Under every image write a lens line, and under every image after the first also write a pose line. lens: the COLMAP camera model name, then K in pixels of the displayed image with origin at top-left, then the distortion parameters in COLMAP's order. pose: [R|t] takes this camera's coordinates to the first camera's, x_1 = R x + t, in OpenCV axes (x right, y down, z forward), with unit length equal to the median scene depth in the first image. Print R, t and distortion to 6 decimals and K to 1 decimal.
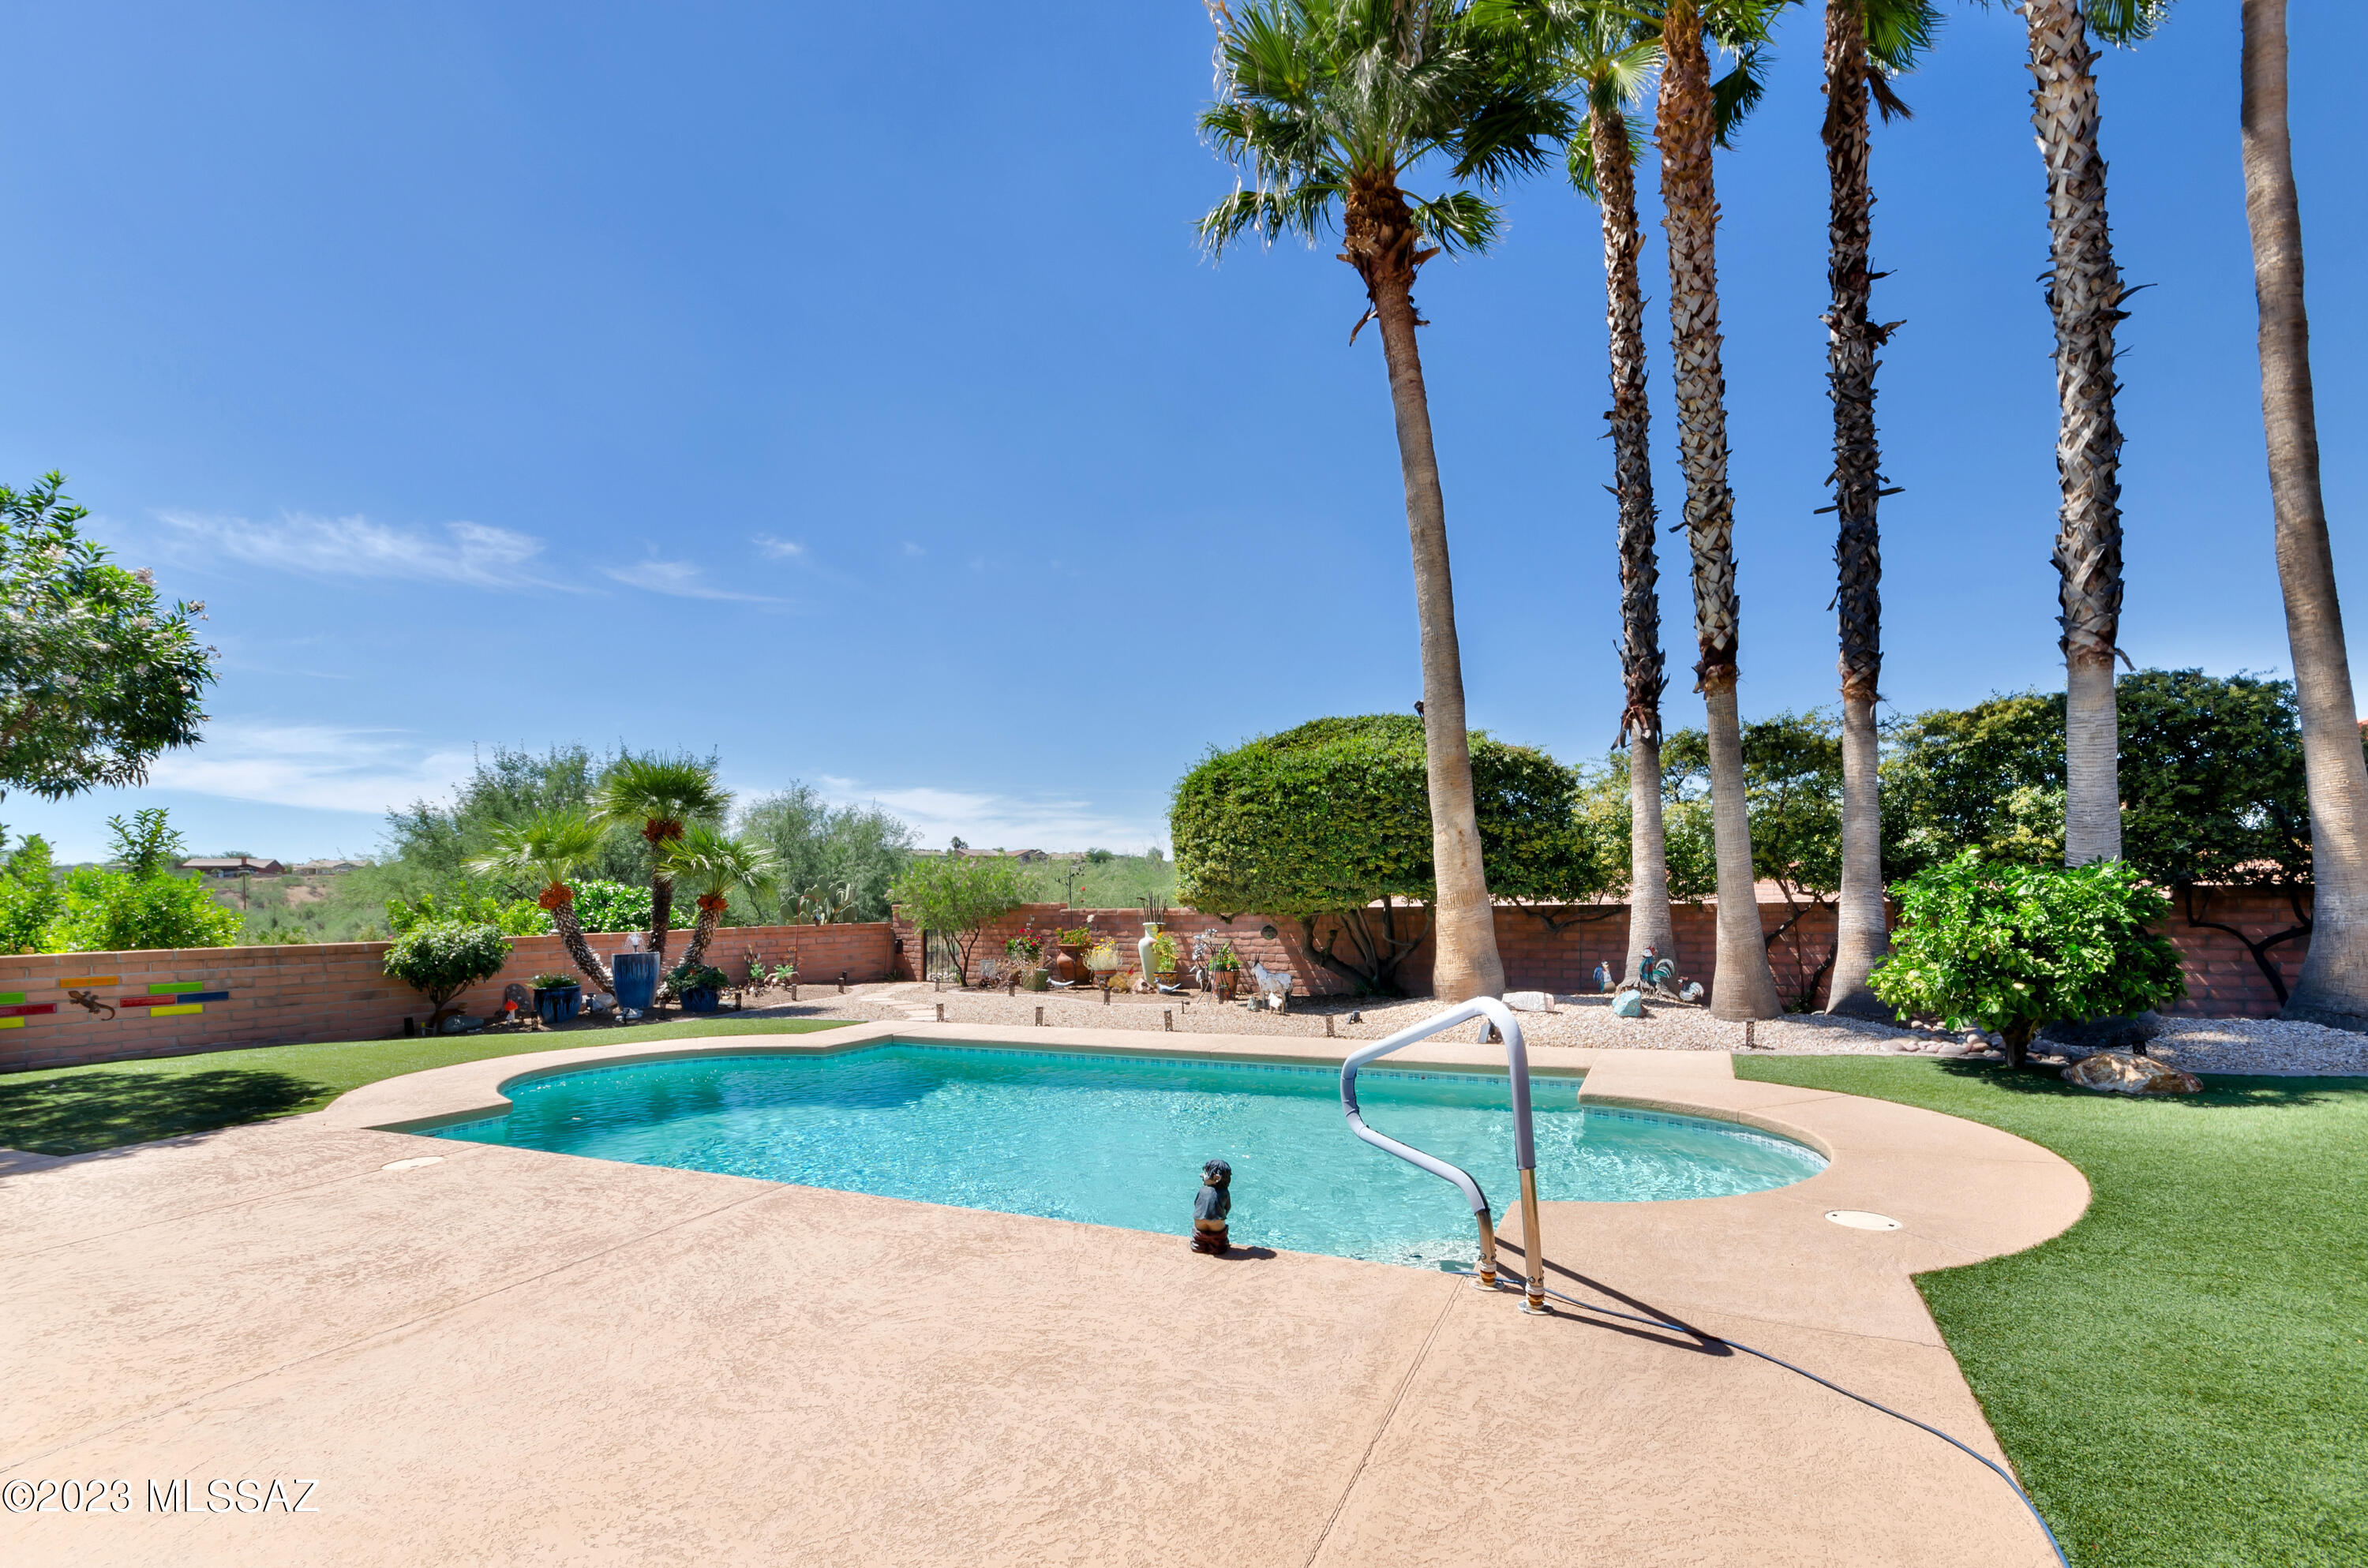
lens RADIAL K [[1085.0, 0, 1195.2], [0, 1085.0, 891.3], [0, 0, 1]] dist [-0.001324, -0.000123]
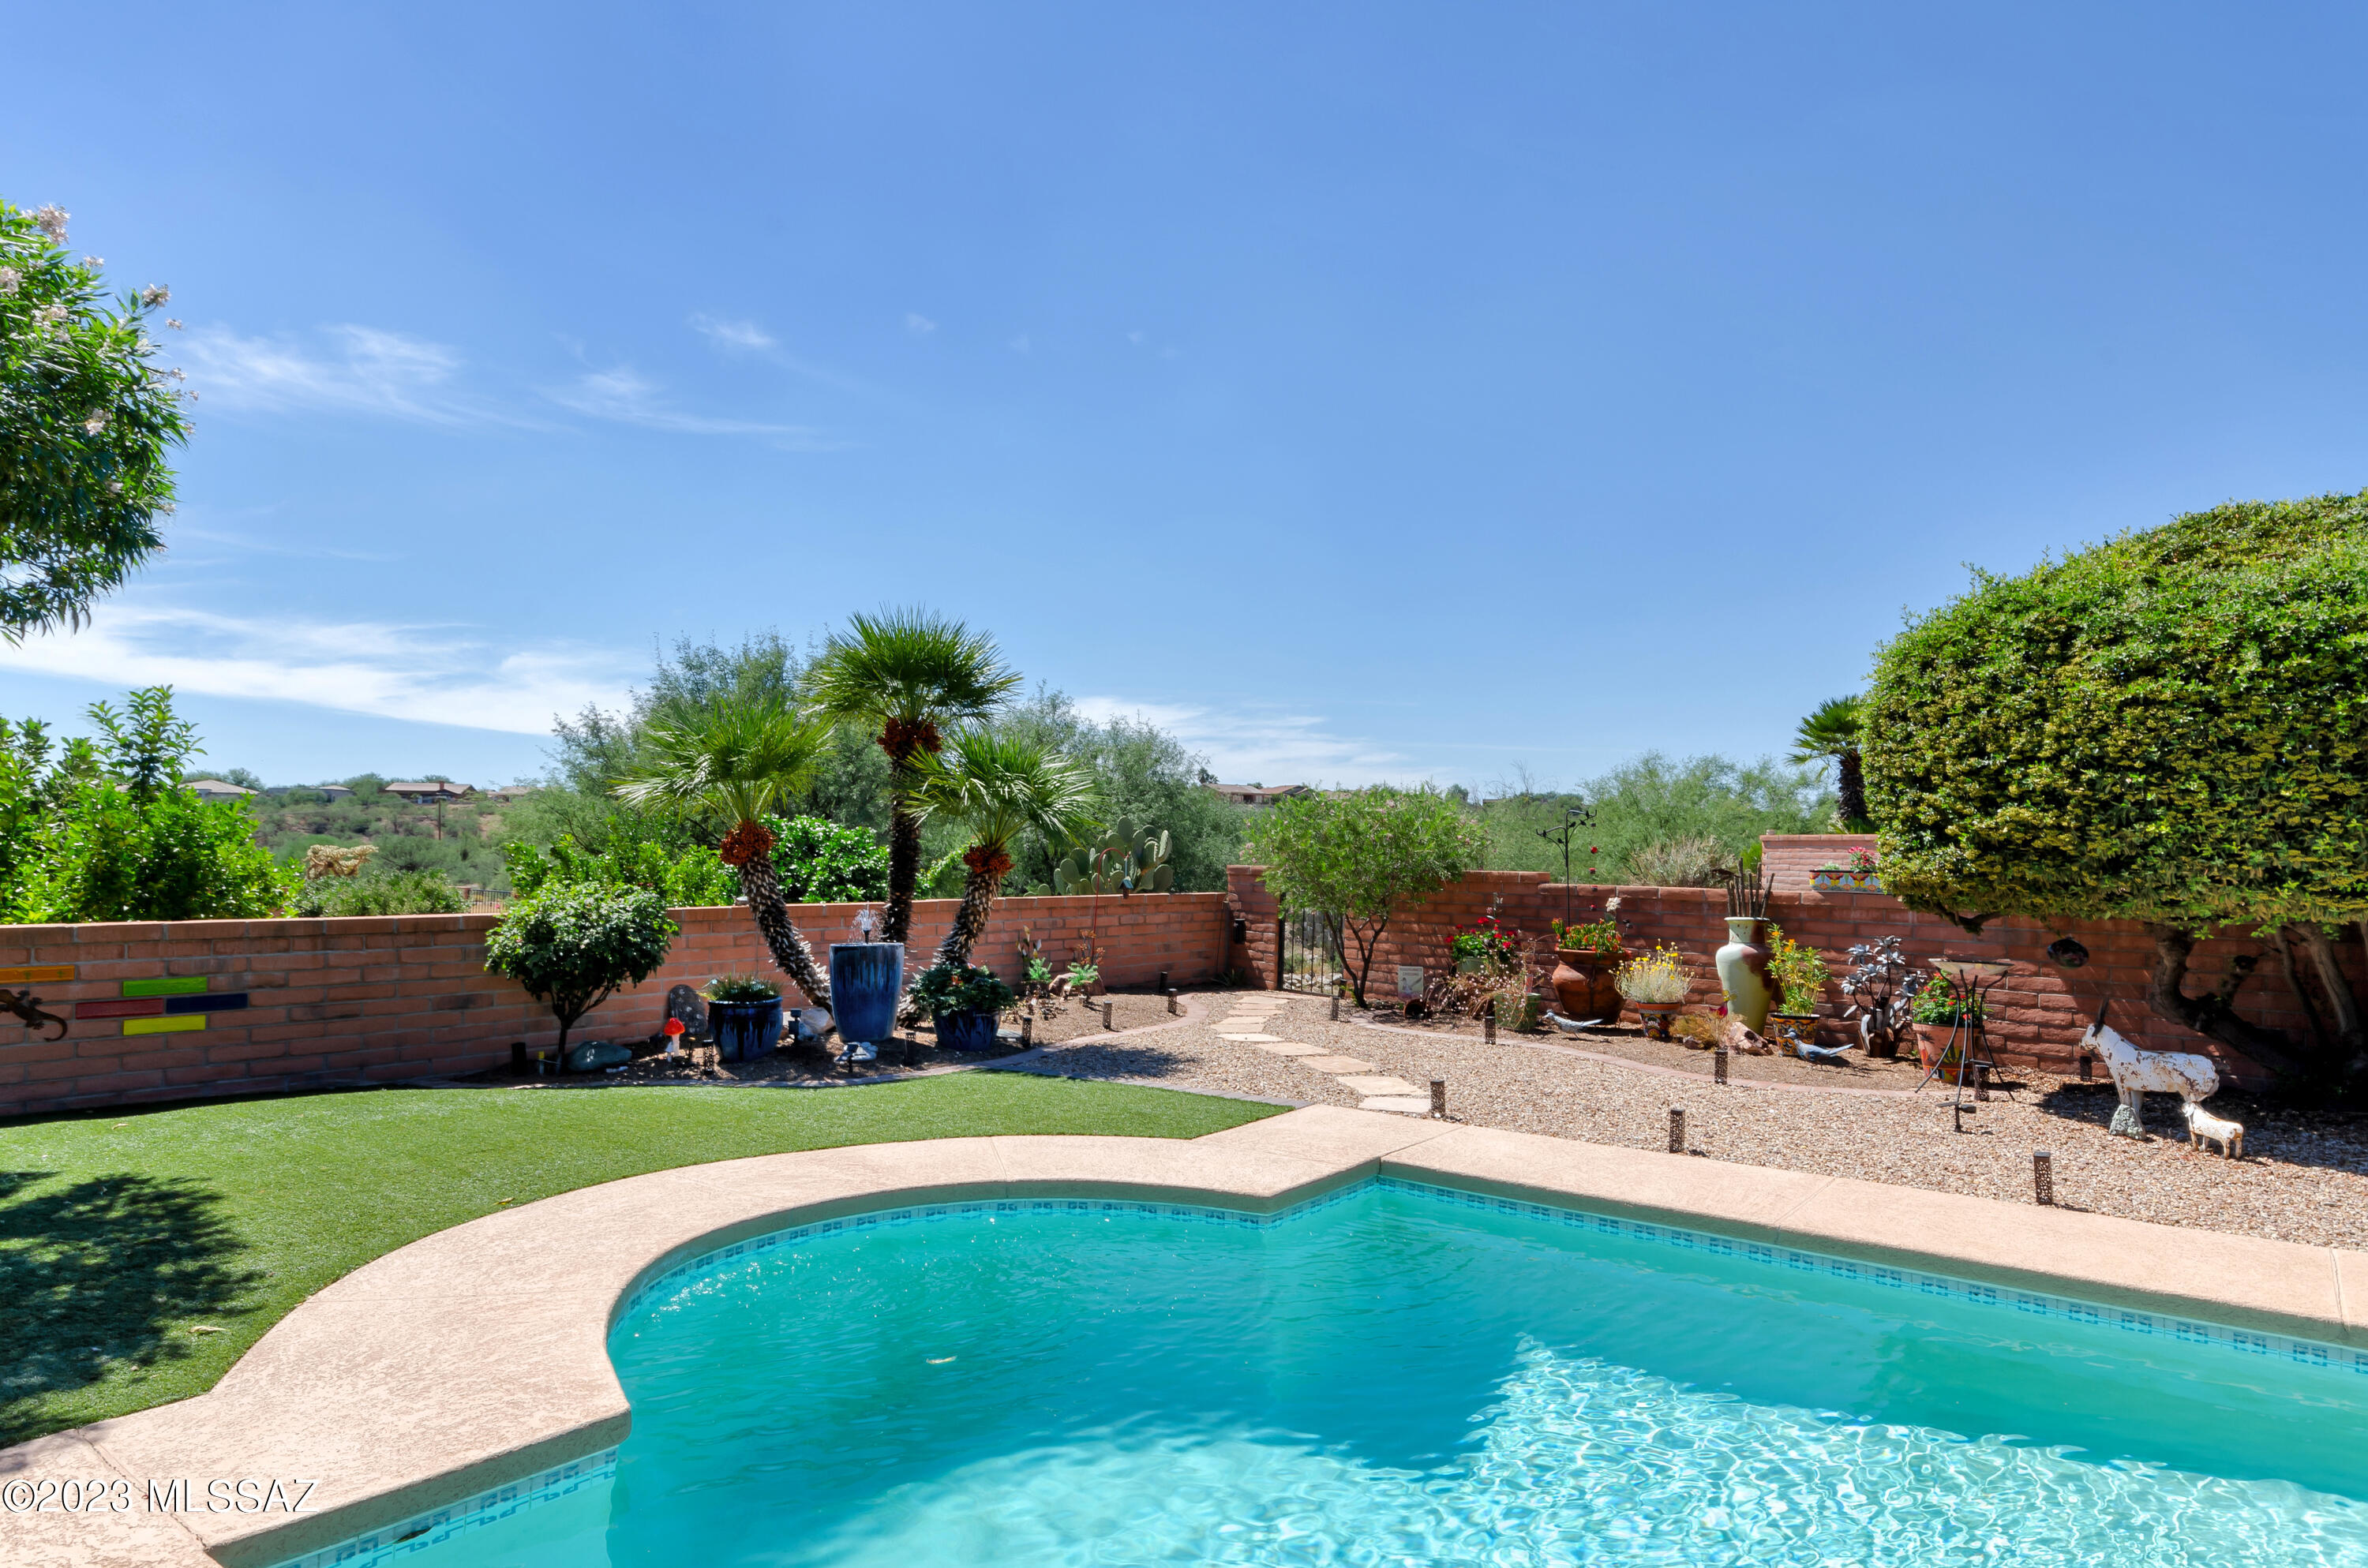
lens RADIAL K [[1378.0, 0, 1179.6], [0, 1378.0, 830.2], [0, 0, 1]] dist [-0.004712, -0.001318]
pose [[0.973808, 0.022195, -0.226286, -0.198223], [-0.023831, 0.999706, -0.004497, -0.005824], [0.226120, 0.009771, 0.974050, 0.336133]]
